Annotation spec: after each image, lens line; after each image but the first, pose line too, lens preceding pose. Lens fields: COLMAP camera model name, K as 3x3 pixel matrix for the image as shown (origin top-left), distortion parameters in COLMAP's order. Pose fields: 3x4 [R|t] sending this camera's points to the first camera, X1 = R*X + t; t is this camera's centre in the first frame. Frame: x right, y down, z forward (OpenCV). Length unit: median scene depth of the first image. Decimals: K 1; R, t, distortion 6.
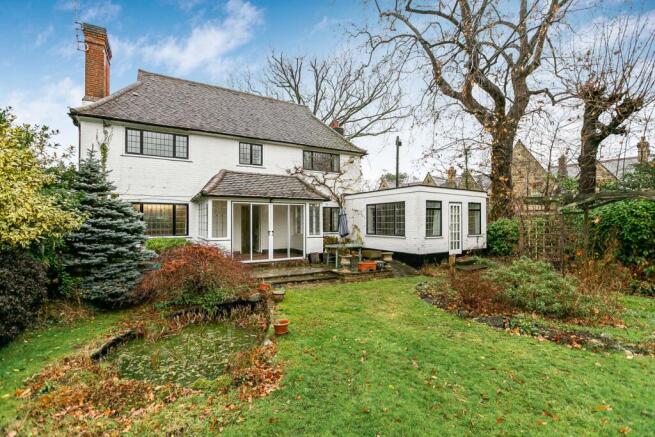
lens RADIAL K [[302.5, 0, 327.5], [0, 302.5, 218.5], [0, 0, 1]] dist [-0.002206, -0.000302]
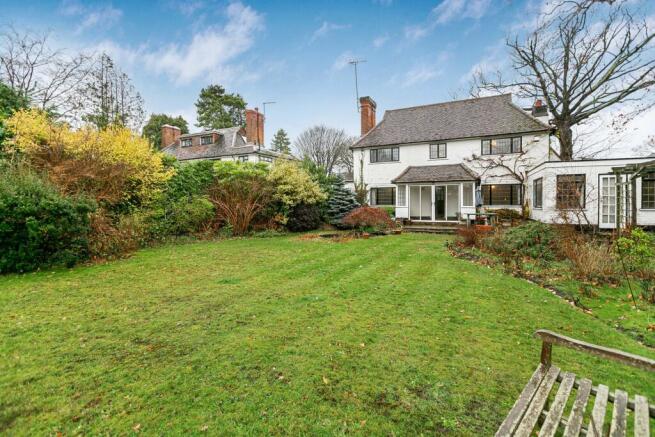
lens RADIAL K [[302.0, 0, 328.3], [0, 302.0, 209.7], [0, 0, 1]] dist [0.001164, 0.000006]
pose [[0.546051, 0.022873, -0.837439, 0.734366], [0.012808, 0.999282, 0.035645, 0.013517], [0.837654, -0.030189, 0.545367, -0.273586]]
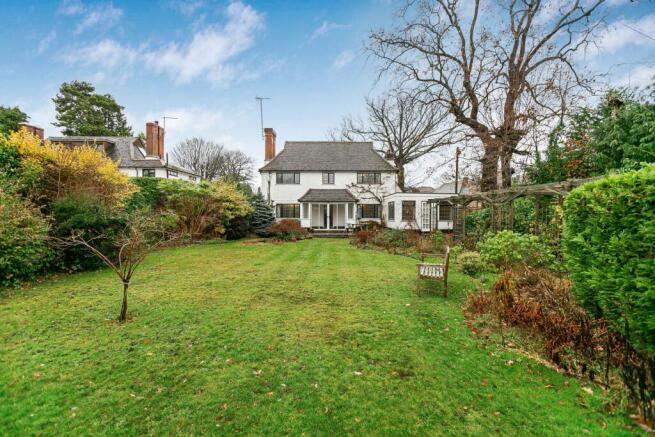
lens RADIAL K [[295.7, 0, 327.5], [0, 295.7, 218.5], [0, 0, 1]] dist [0.001343, 0.000412]
pose [[0.853583, 0.014786, -0.520747, 0.812622], [-0.000644, 0.999626, 0.027328, -0.000604], [0.520957, -0.022992, 0.853273, -0.723783]]
